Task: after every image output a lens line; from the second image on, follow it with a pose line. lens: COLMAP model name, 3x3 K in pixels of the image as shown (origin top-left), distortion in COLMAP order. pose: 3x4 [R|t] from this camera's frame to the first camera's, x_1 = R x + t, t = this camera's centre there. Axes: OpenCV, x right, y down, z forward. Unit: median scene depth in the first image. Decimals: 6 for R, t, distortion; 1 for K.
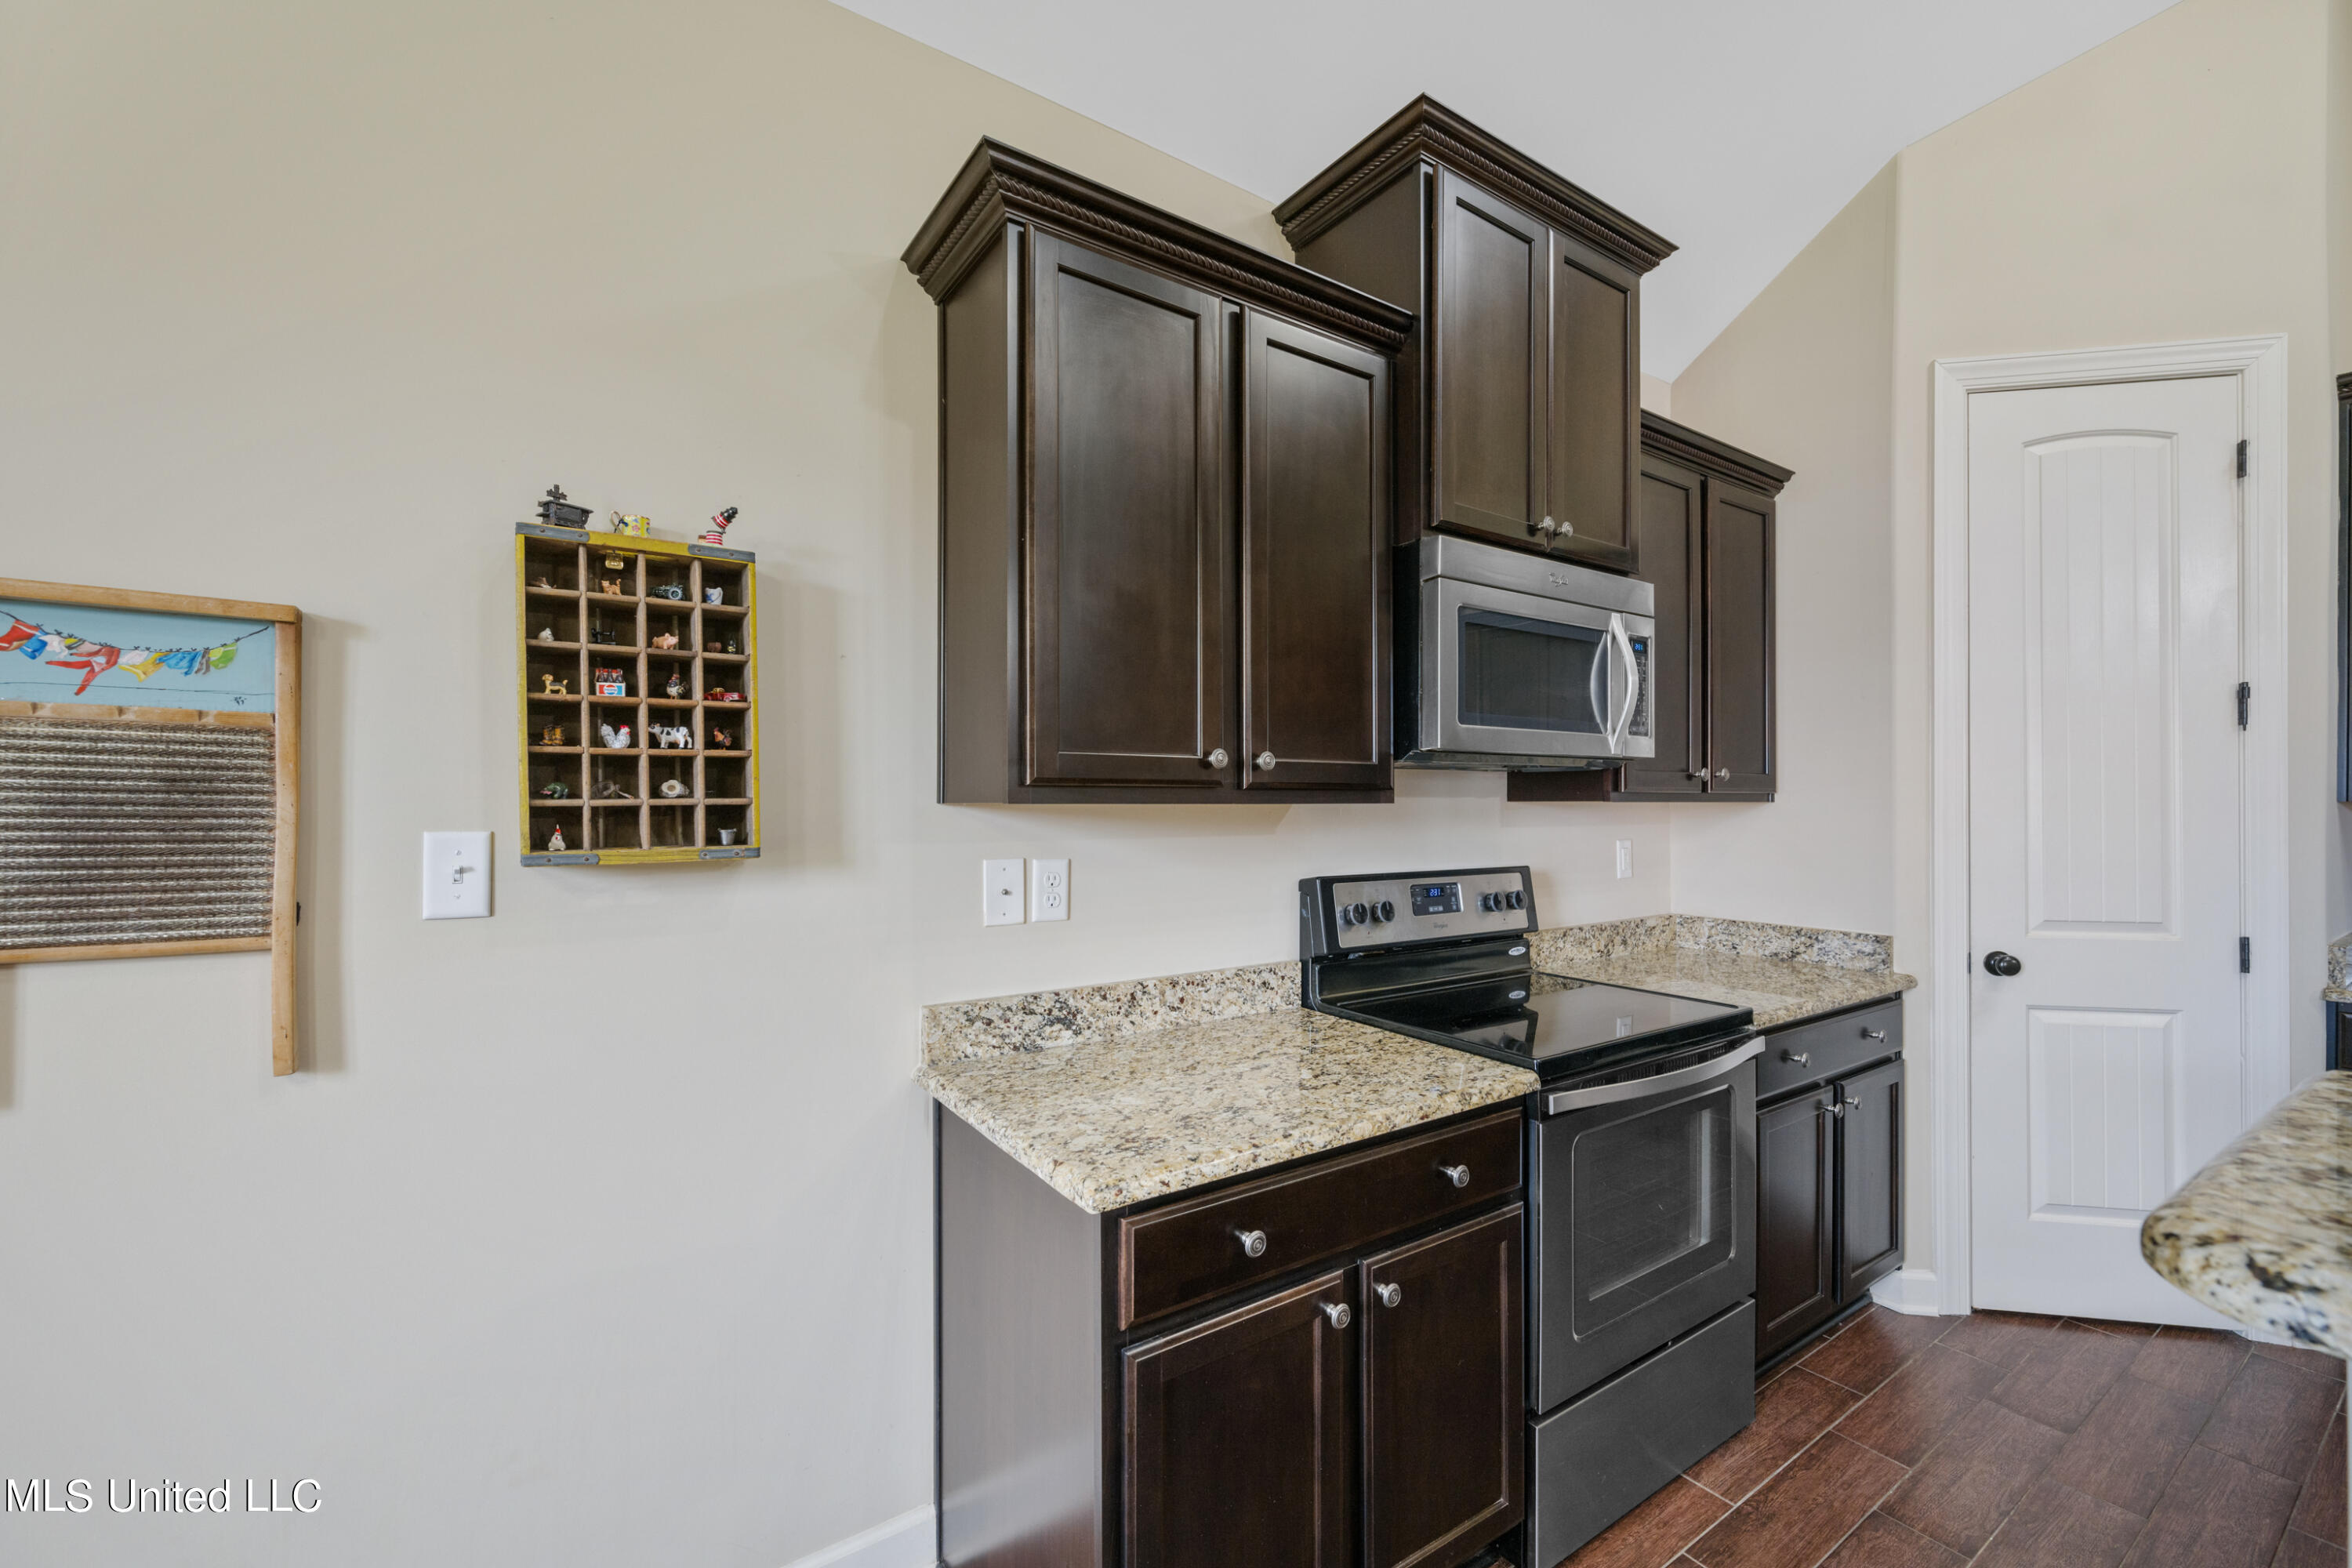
lens RADIAL K [[948.5, 0, 1190.0], [0, 948.5, 801.5], [0, 0, 1]] dist [-0.001488, -0.000227]
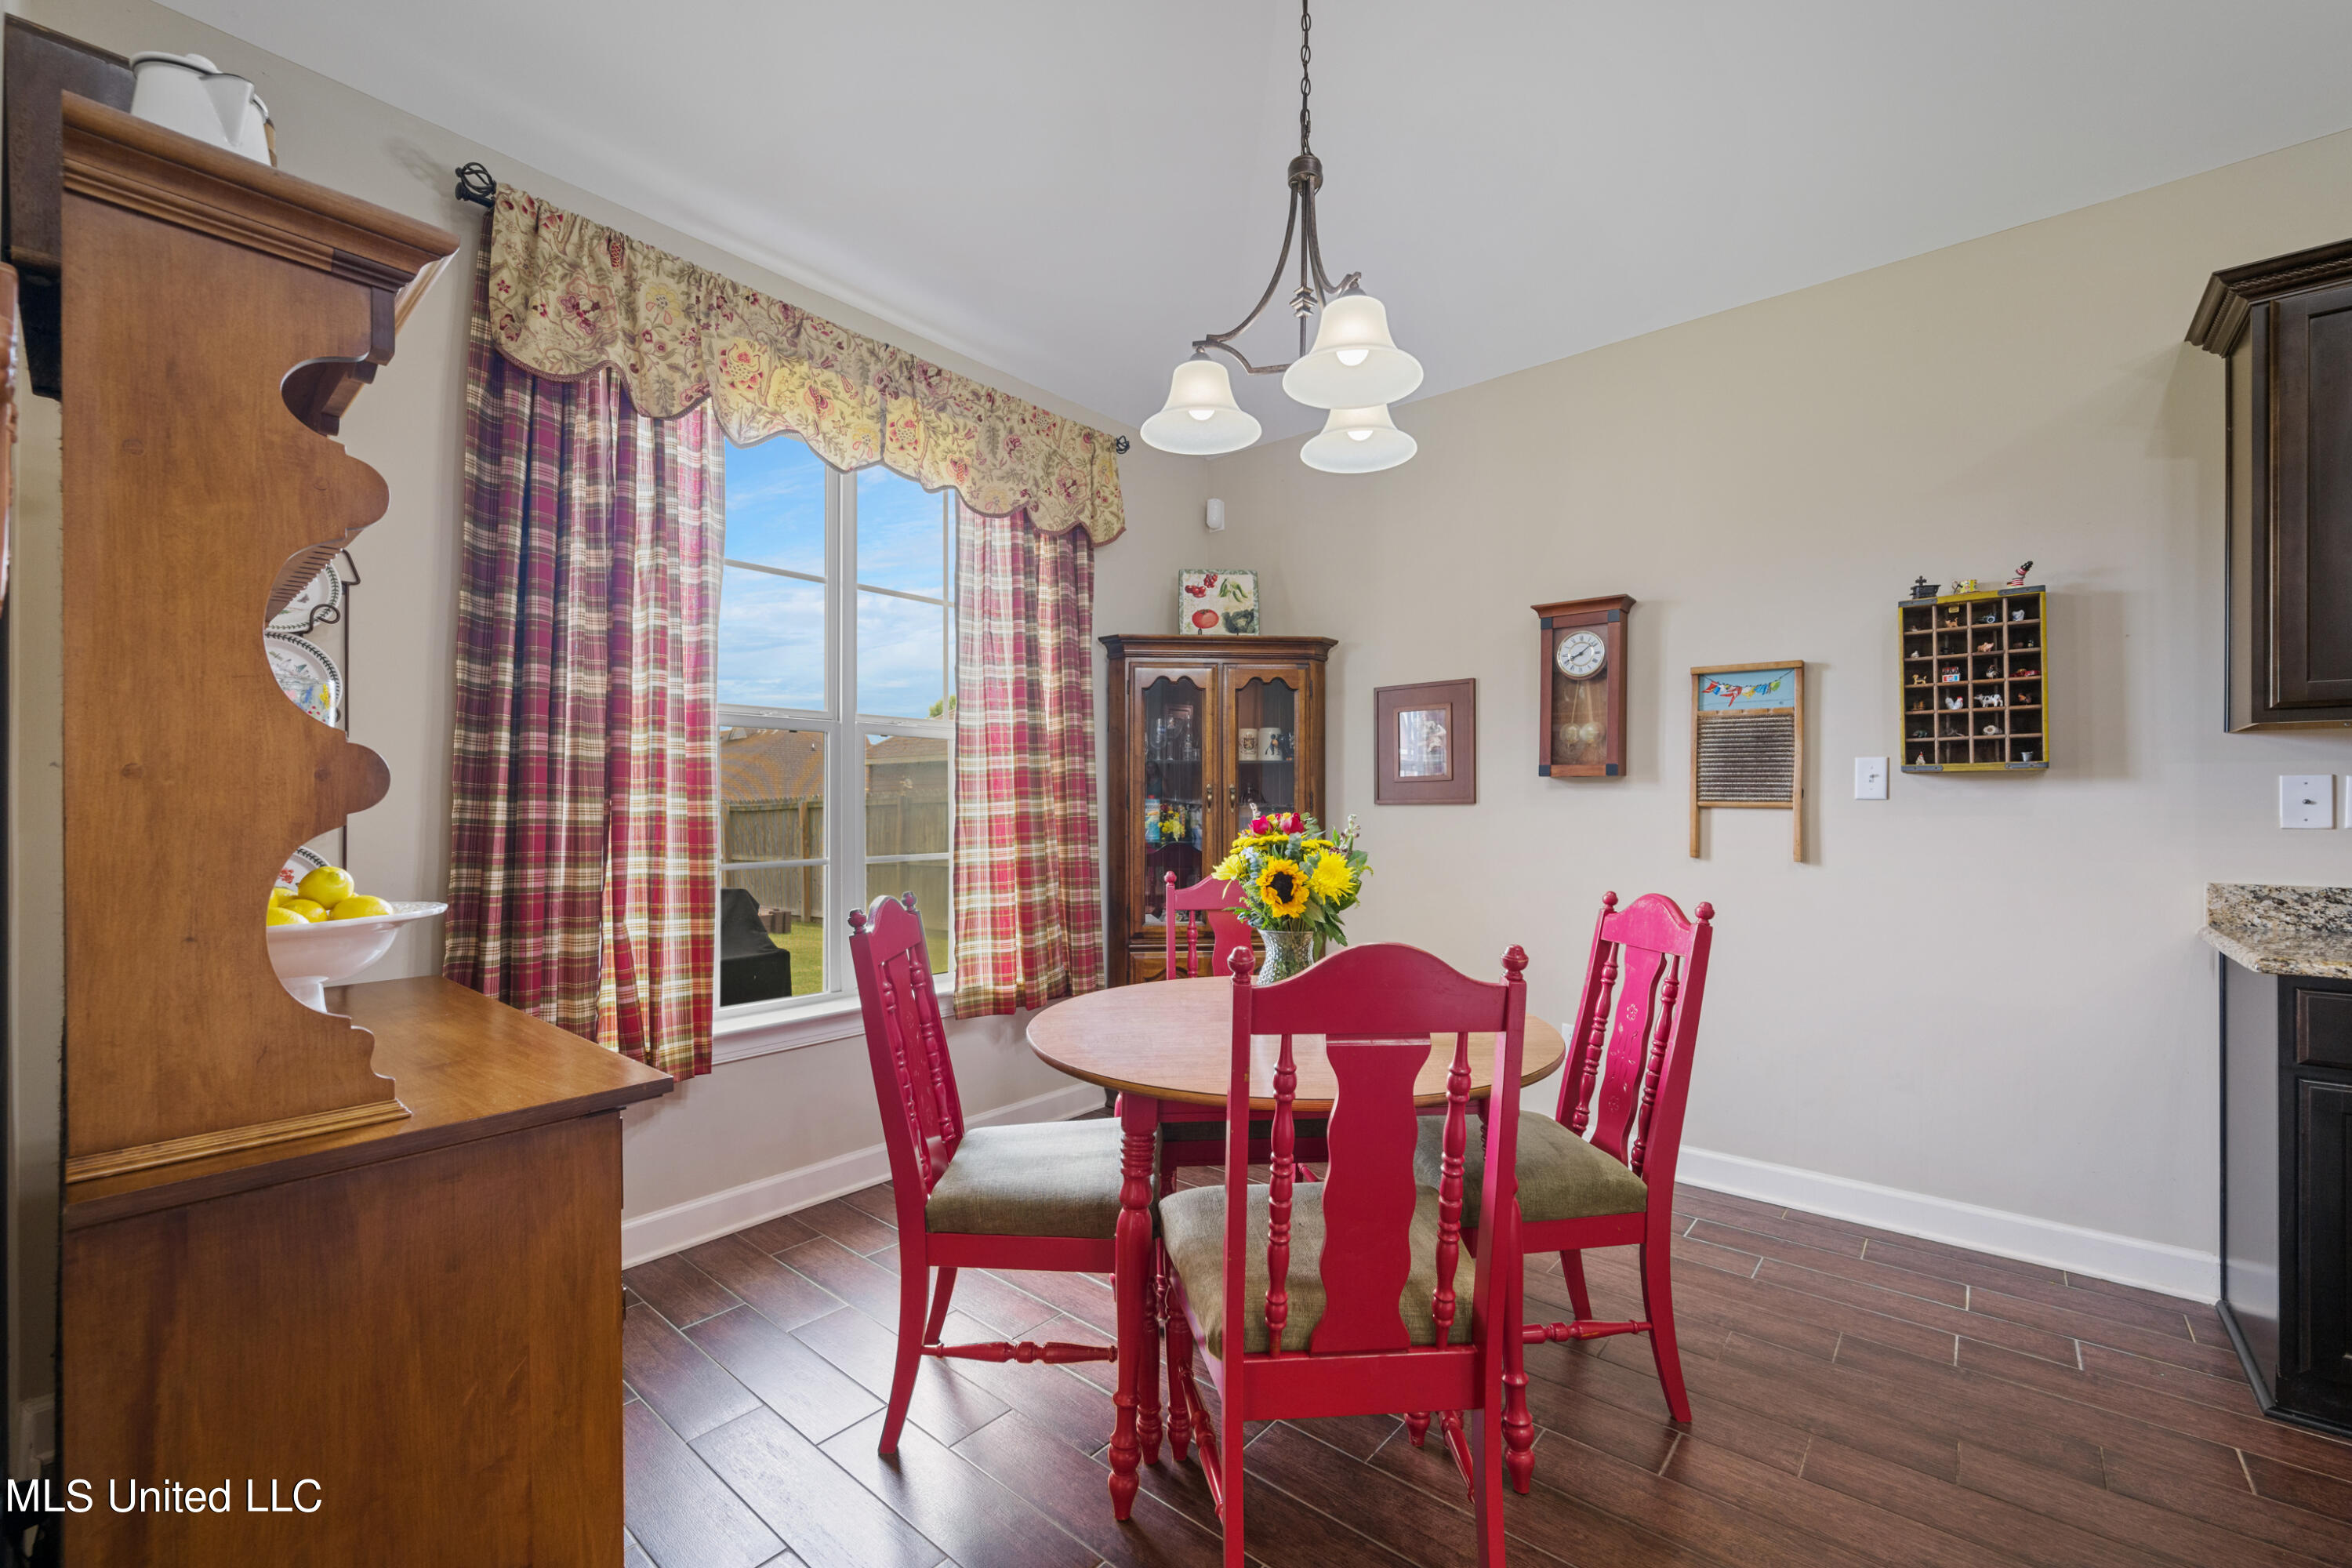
lens RADIAL K [[957.5, 0, 1177.4], [0, 957.5, 806.1], [0, 0, 1]] dist [-0.000502, 0.000484]
pose [[0.262499, 0.001581, -0.964931, 0.659155], [-0.001527, 0.999998, 0.001223, 0.108816], [0.964931, 0.001153, 0.262501, -0.786119]]
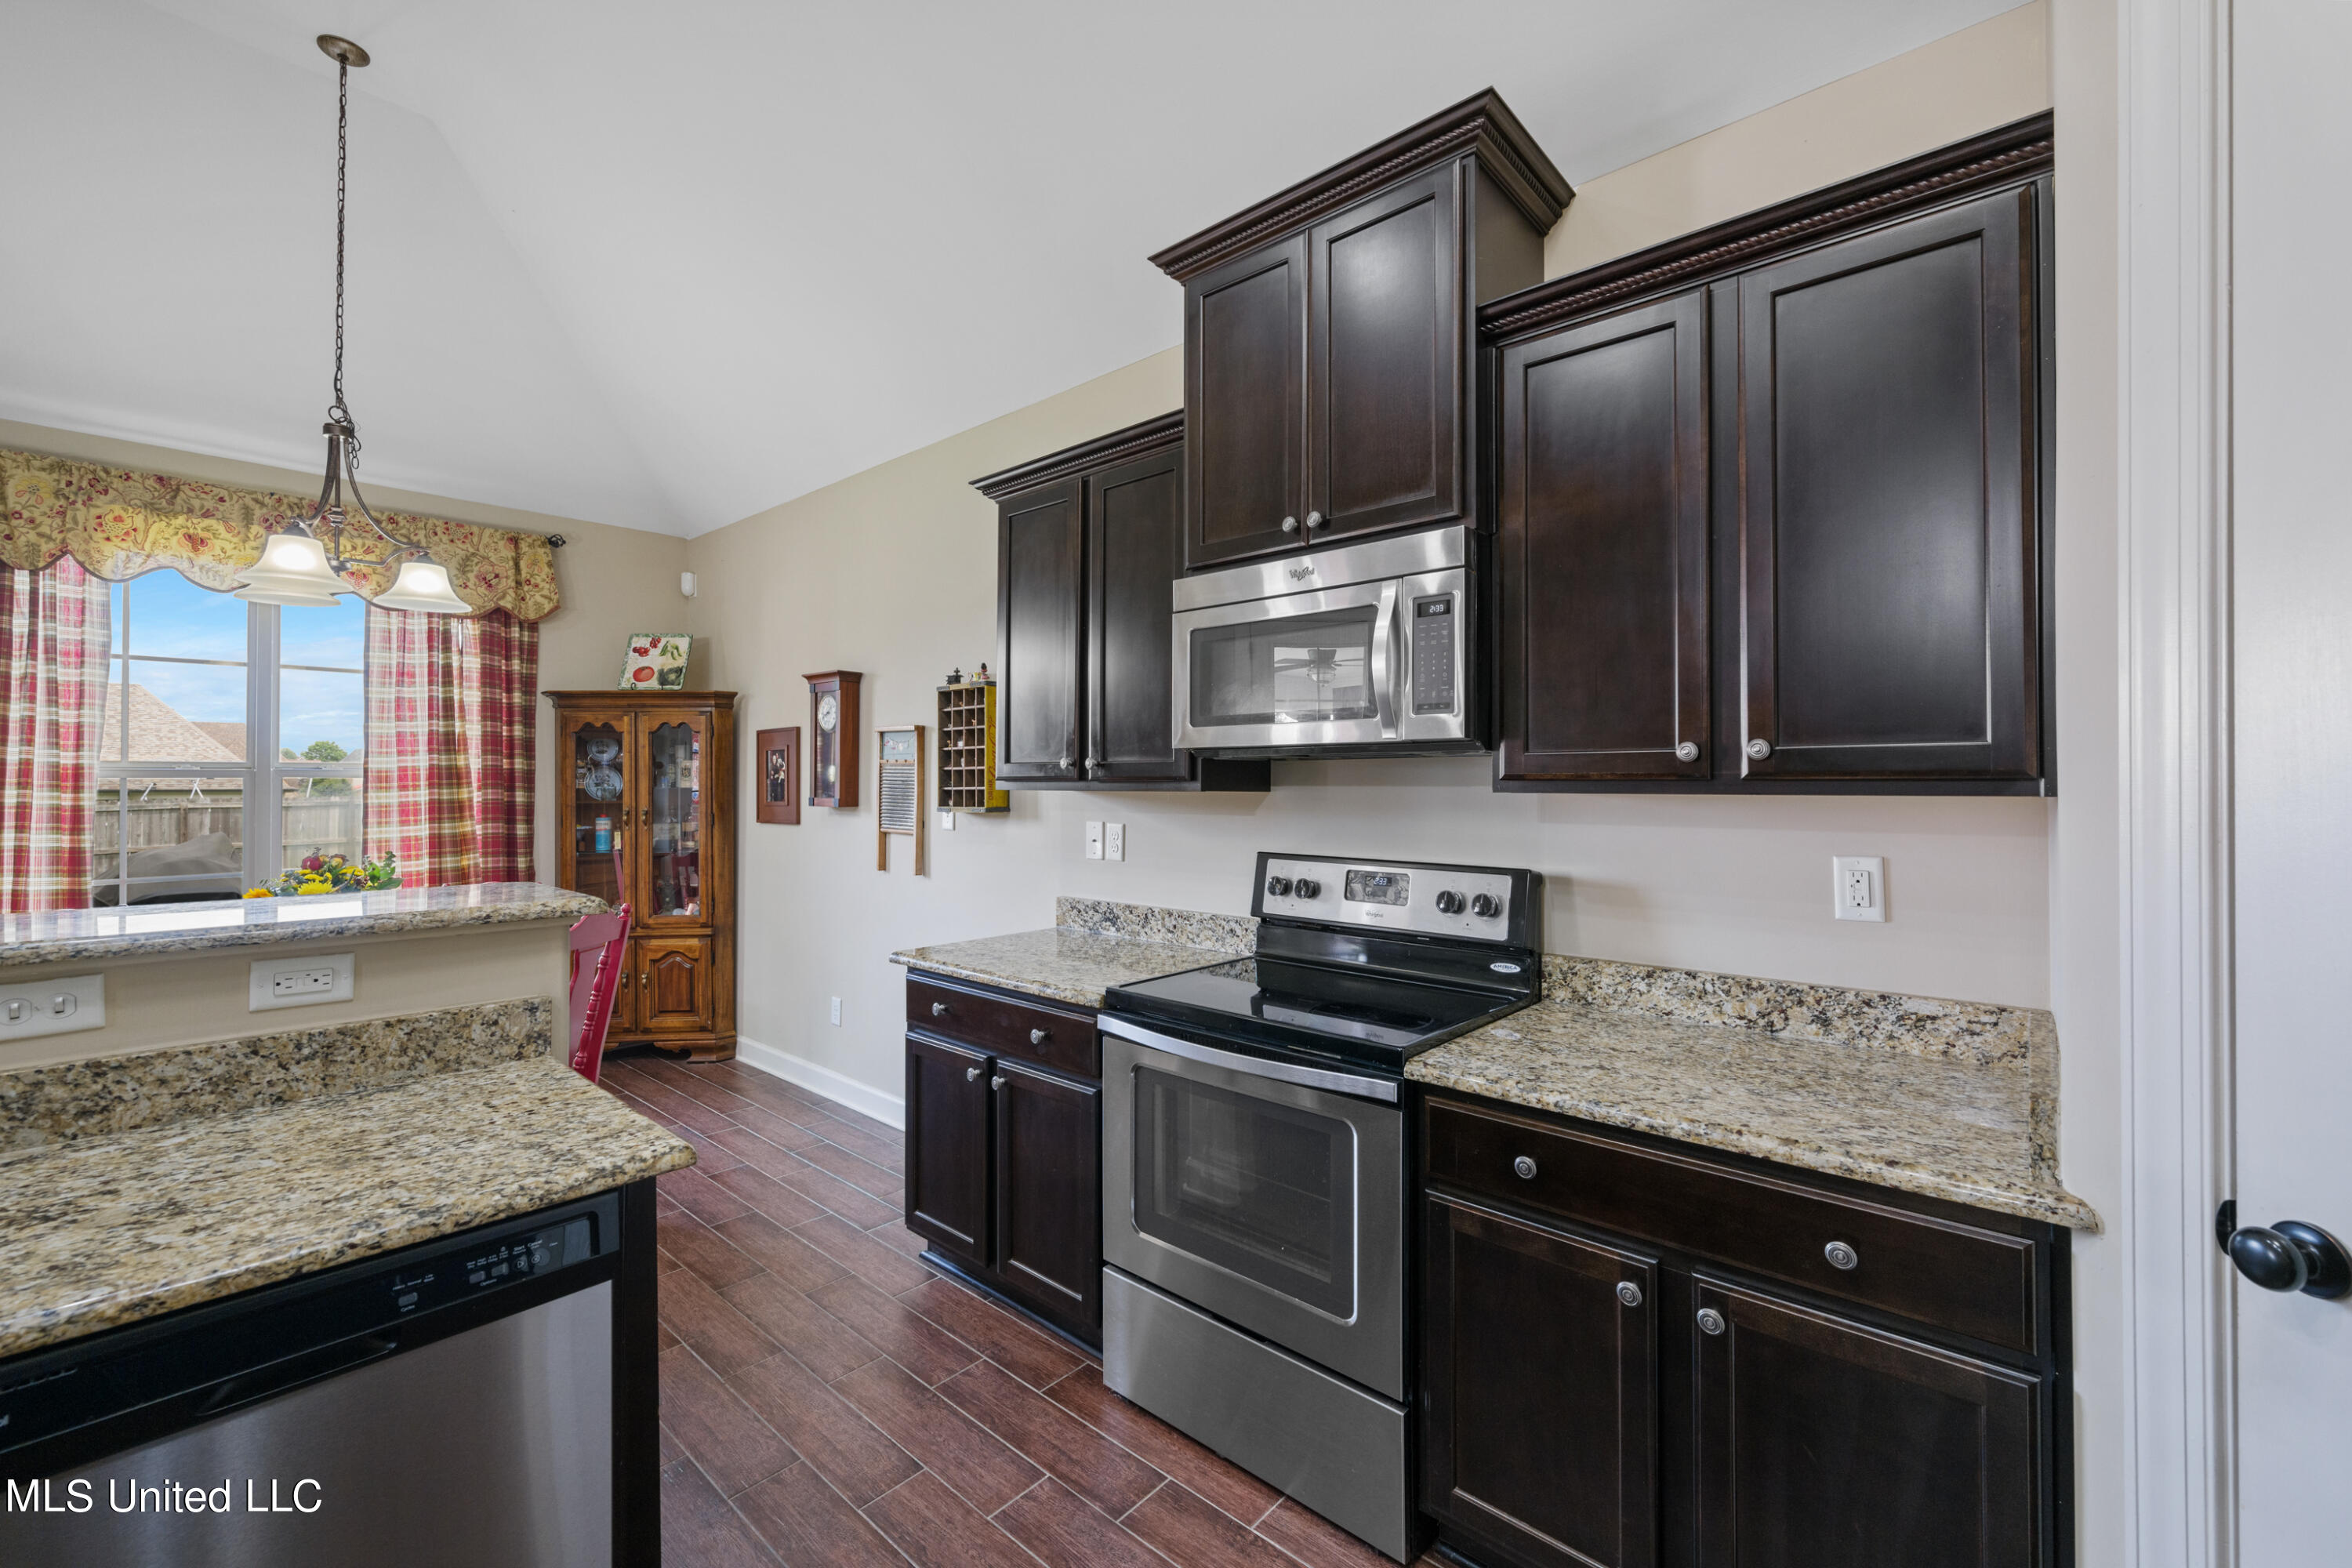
lens RADIAL K [[971.0, 0, 1169.6], [0, 971.0, 773.0], [0, 0, 1]] dist [-0.001160, 0.000488]
pose [[0.234423, -0.008687, -0.972096, 1.686230], [0.002351, 0.999962, -0.008369, -0.014474], [0.972132, -0.000323, 0.234434, 0.764013]]
